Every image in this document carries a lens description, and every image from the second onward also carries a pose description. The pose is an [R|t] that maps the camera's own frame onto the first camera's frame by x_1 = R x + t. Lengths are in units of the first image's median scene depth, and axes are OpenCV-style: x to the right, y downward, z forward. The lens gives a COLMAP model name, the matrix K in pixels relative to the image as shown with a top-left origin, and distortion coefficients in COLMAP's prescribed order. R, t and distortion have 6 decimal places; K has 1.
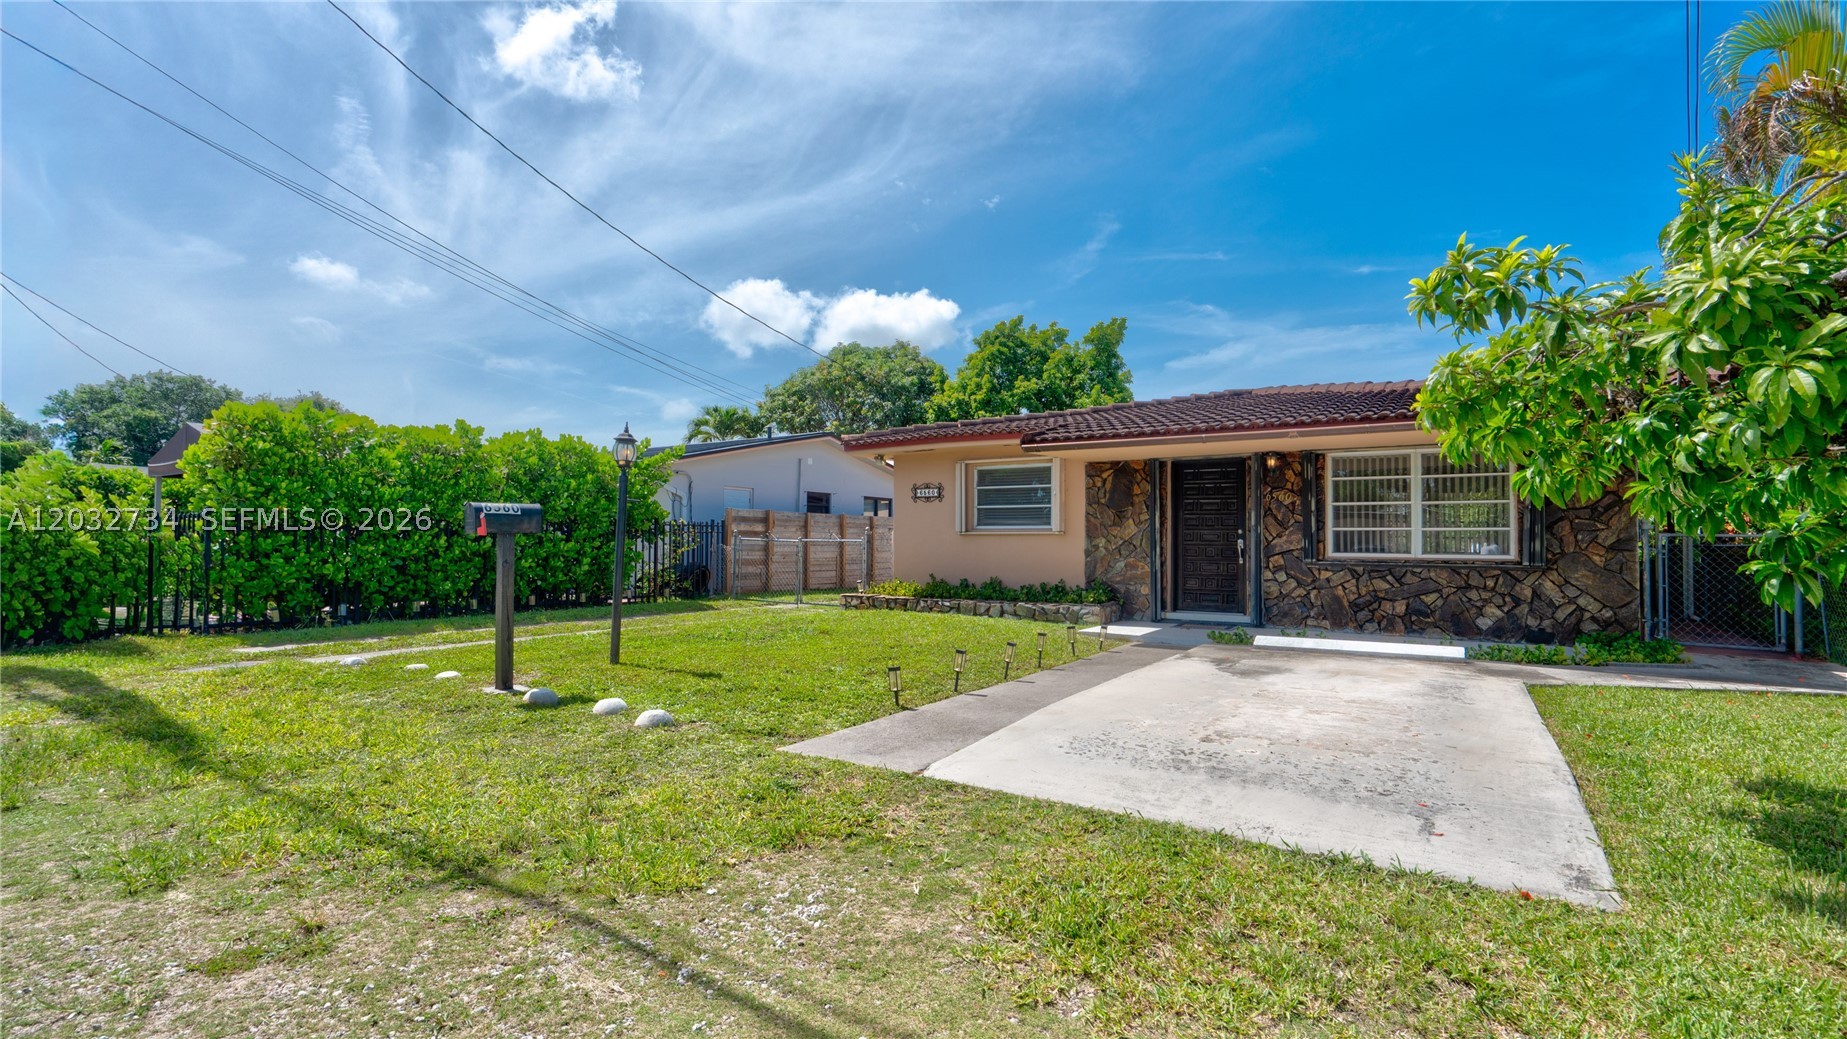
lens RADIAL K [[851.8, 0, 933.0], [0, 851.8, 528.1], [0, 0, 1]] dist [-0.003051, 0.000494]
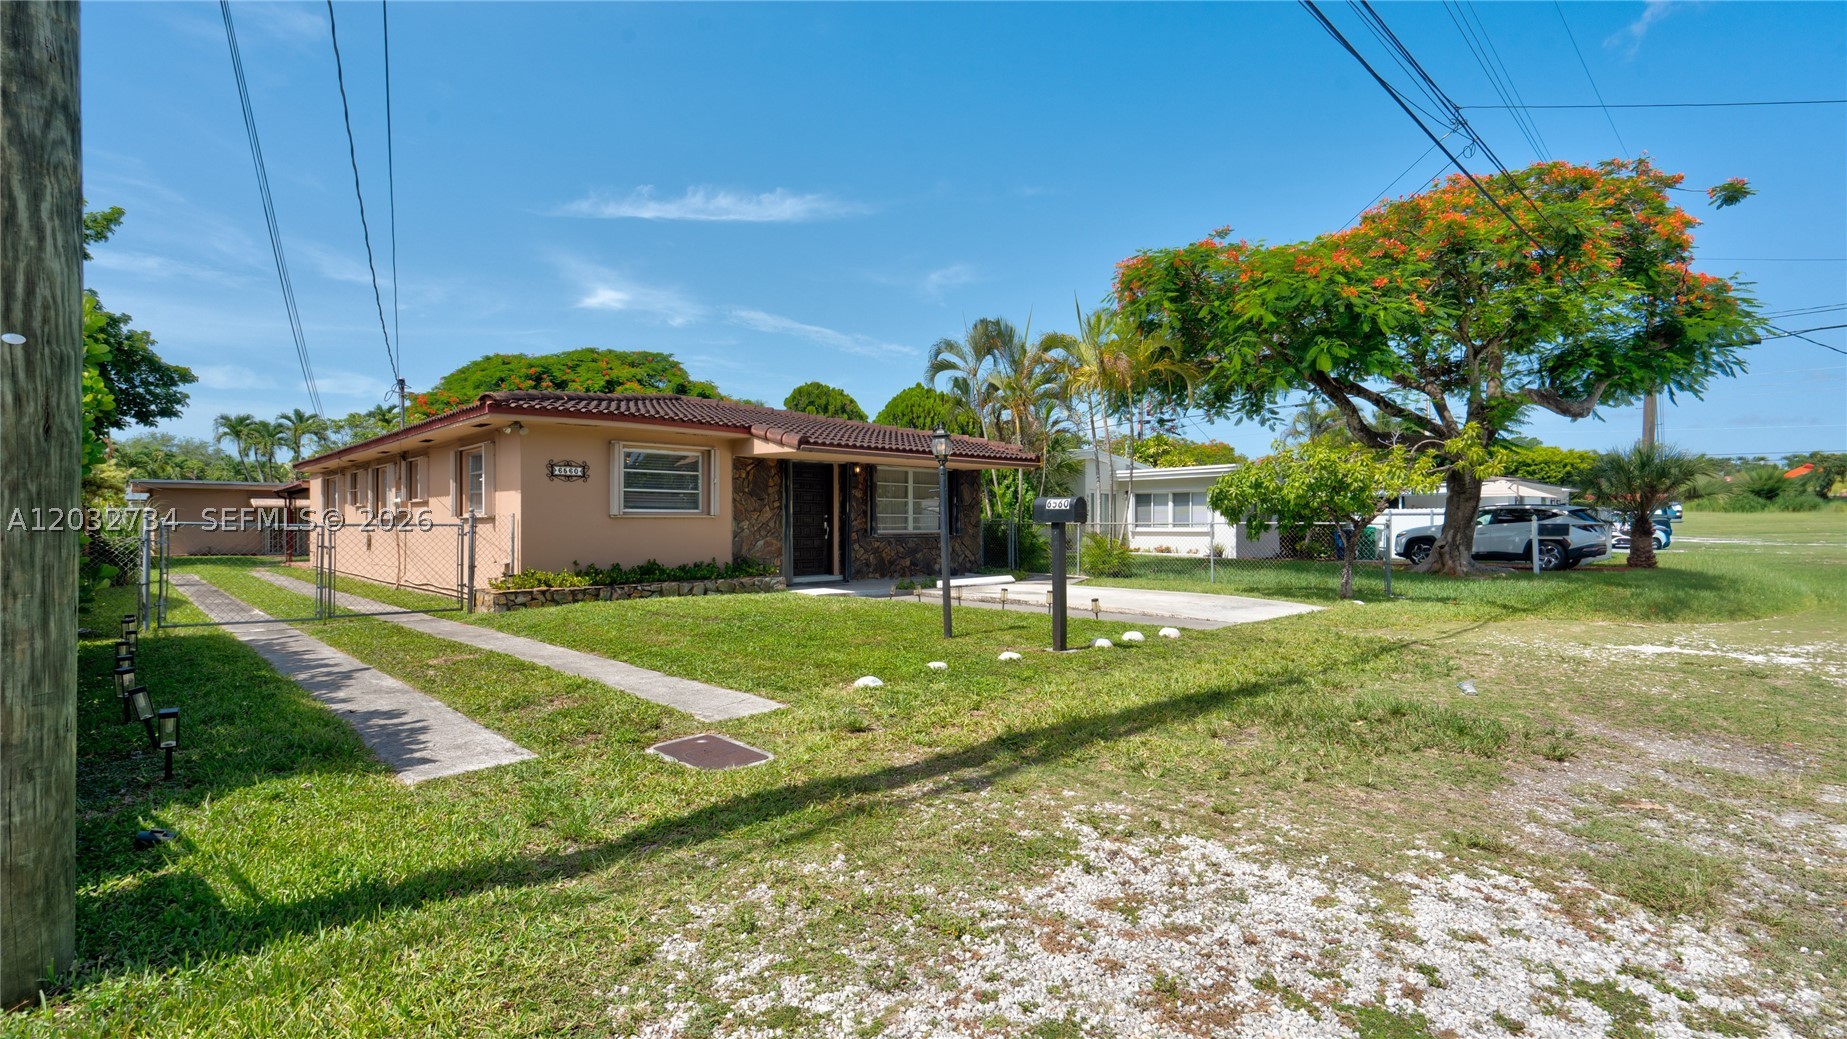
lens RADIAL K [[851.8, 0, 967.5], [0, 851.8, 520.7], [0, 0, 1]] dist [-0.003051, 0.000494]
pose [[0.194066, -0.001974, 0.980987, -0.862004], [-0.011919, 0.999919, 0.004370, 0.002096], [-0.980916, -0.012540, 0.194026, 0.441743]]
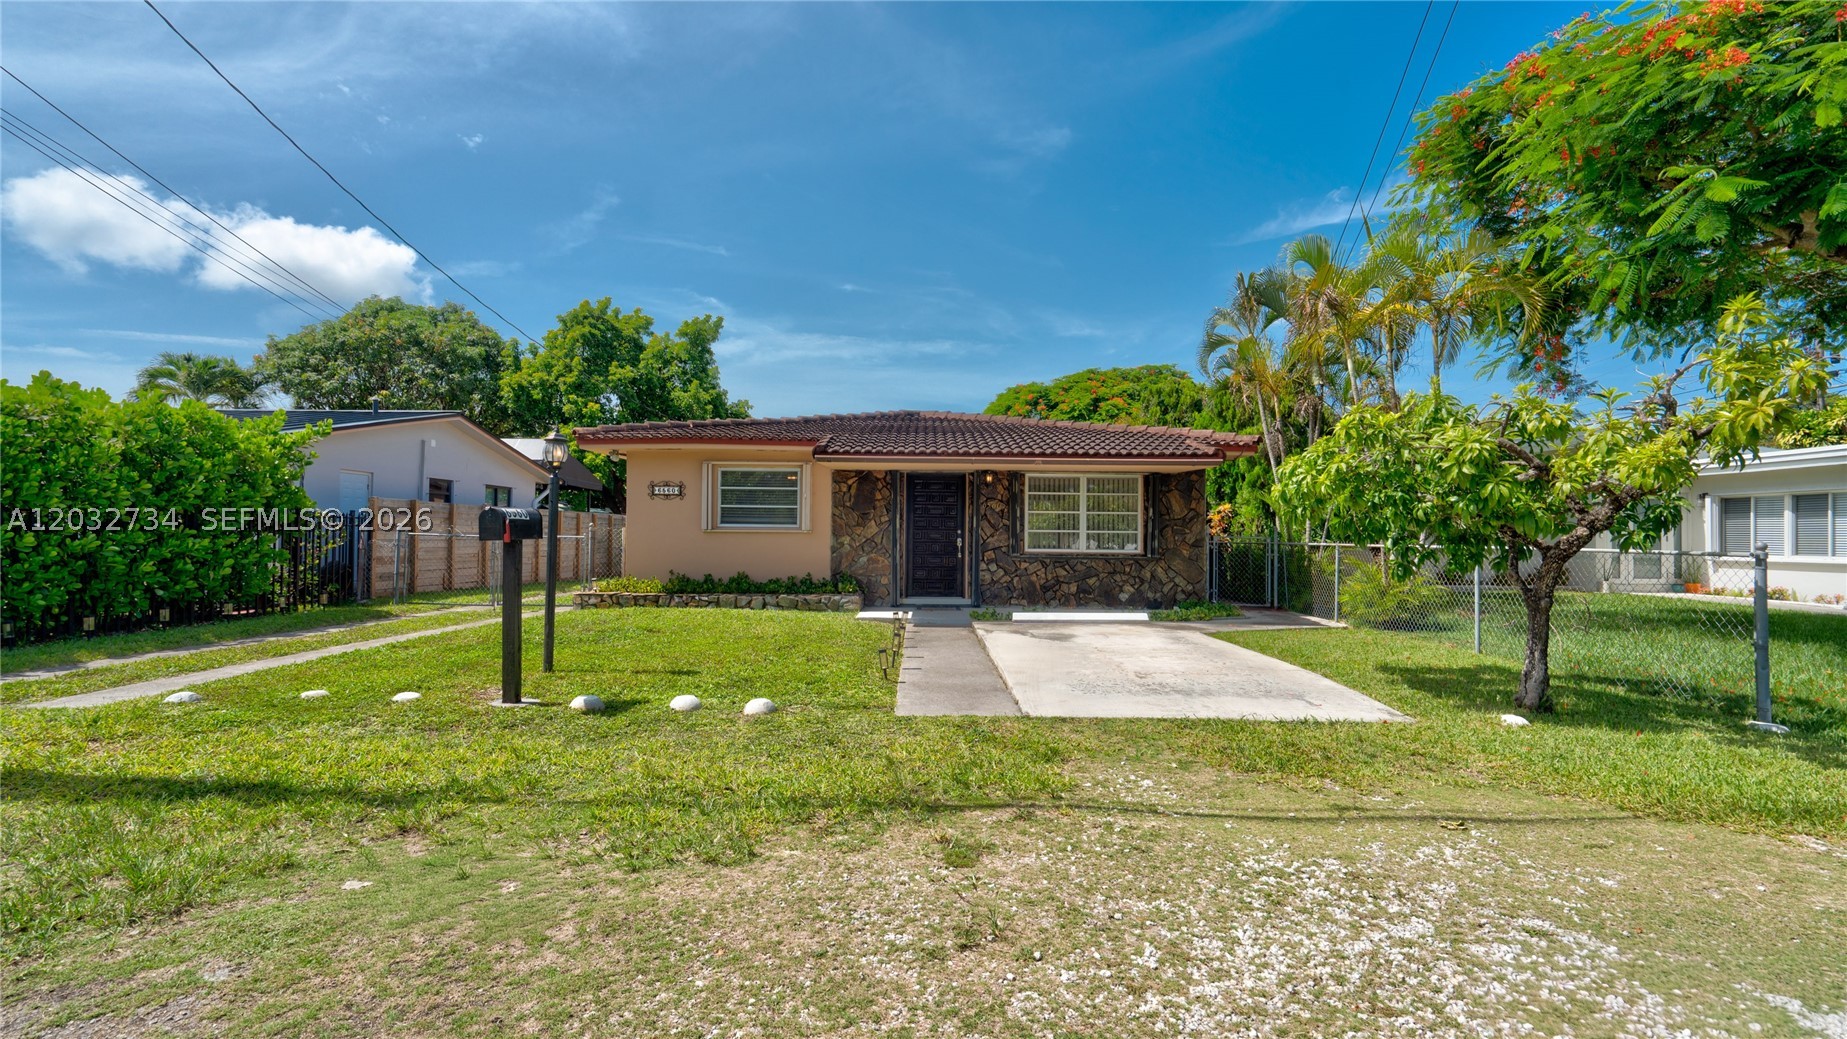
lens RADIAL K [[851.8, 0, 942.2], [0, 851.8, 525.8], [0, 0, 1]] dist [-0.003051, 0.000494]
pose [[0.834341, 0.008721, 0.551180, -0.312242], [-0.014156, 0.999884, 0.005606, -0.010185], [-0.551067, -0.012480, 0.834368, -0.030187]]
